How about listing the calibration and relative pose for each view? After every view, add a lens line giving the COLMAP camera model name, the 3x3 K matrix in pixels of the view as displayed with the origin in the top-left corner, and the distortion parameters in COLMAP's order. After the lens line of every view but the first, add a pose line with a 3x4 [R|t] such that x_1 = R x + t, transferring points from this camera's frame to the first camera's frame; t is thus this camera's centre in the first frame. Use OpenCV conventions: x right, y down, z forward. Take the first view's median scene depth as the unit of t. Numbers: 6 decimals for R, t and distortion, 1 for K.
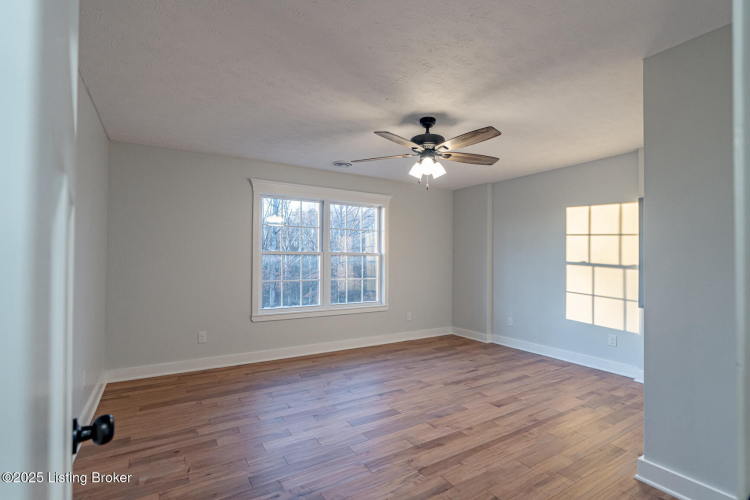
lens RADIAL K [[345.4, 0, 373.9], [0, 345.4, 252.4], [0, 0, 1]] dist [-0.001375, 0.000590]
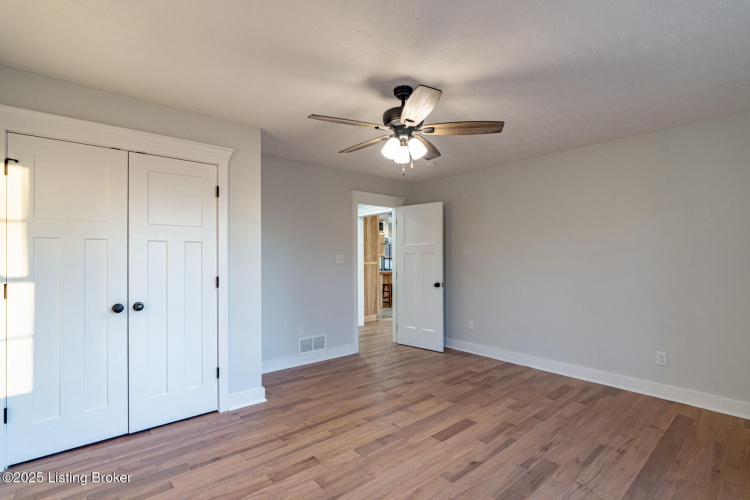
lens RADIAL K [[345.4, 0, 373.9], [0, 345.4, 252.4], [0, 0, 1]] dist [-0.001375, 0.000590]
pose [[-0.988285, -0.008679, -0.152373, 0.362989], [-0.002463, 0.999159, -0.040936, 0.026794], [0.152600, -0.040081, -0.987475, 1.872986]]
